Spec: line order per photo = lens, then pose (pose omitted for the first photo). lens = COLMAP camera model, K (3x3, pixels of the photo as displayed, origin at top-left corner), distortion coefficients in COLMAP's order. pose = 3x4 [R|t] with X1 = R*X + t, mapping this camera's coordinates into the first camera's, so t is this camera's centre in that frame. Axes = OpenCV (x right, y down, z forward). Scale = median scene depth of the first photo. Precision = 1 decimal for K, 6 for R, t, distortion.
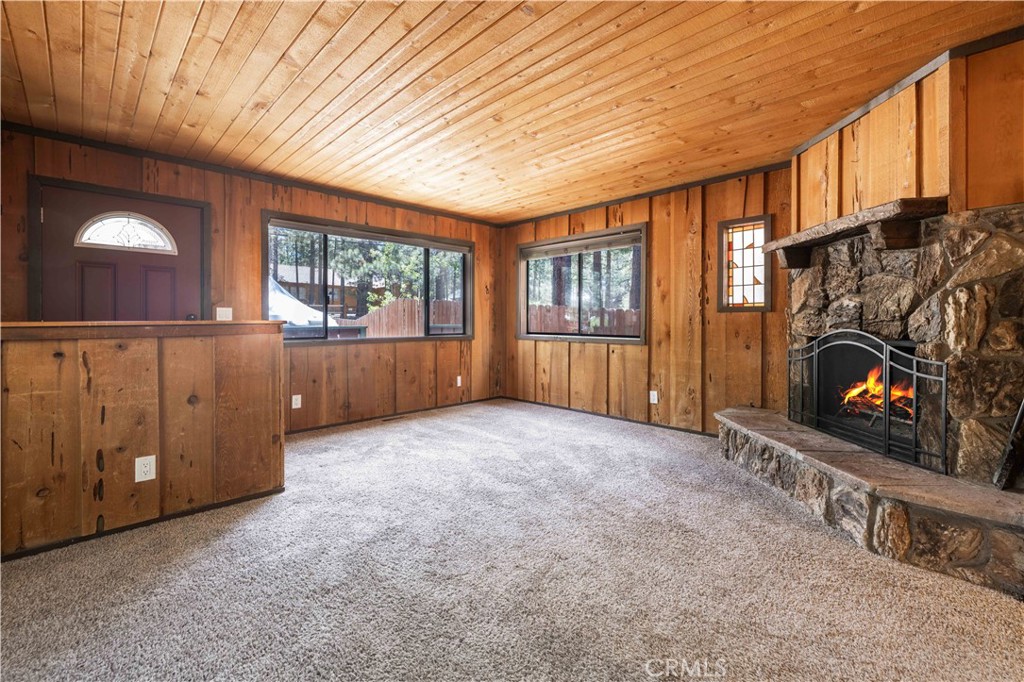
lens RADIAL K [[430.8, 0, 510.2], [0, 430.8, 325.0], [0, 0, 1]] dist [0.000222, 0.000040]
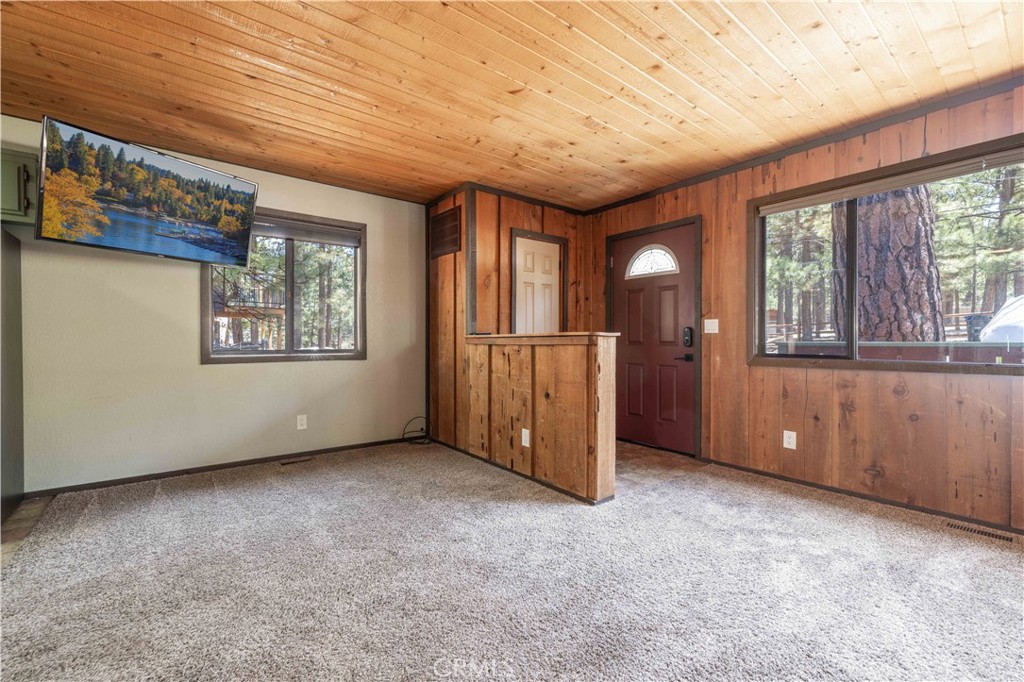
lens RADIAL K [[437.0, 0, 512.0], [0, 437.0, 341.0], [0, 0, 1]] dist [-0.000451, -0.000097]
pose [[-0.112086, 0.009860, -0.993650, 0.380957], [-0.005324, 0.999930, 0.010523, 0.000099], [0.993684, 0.006470, -0.112026, 0.727353]]
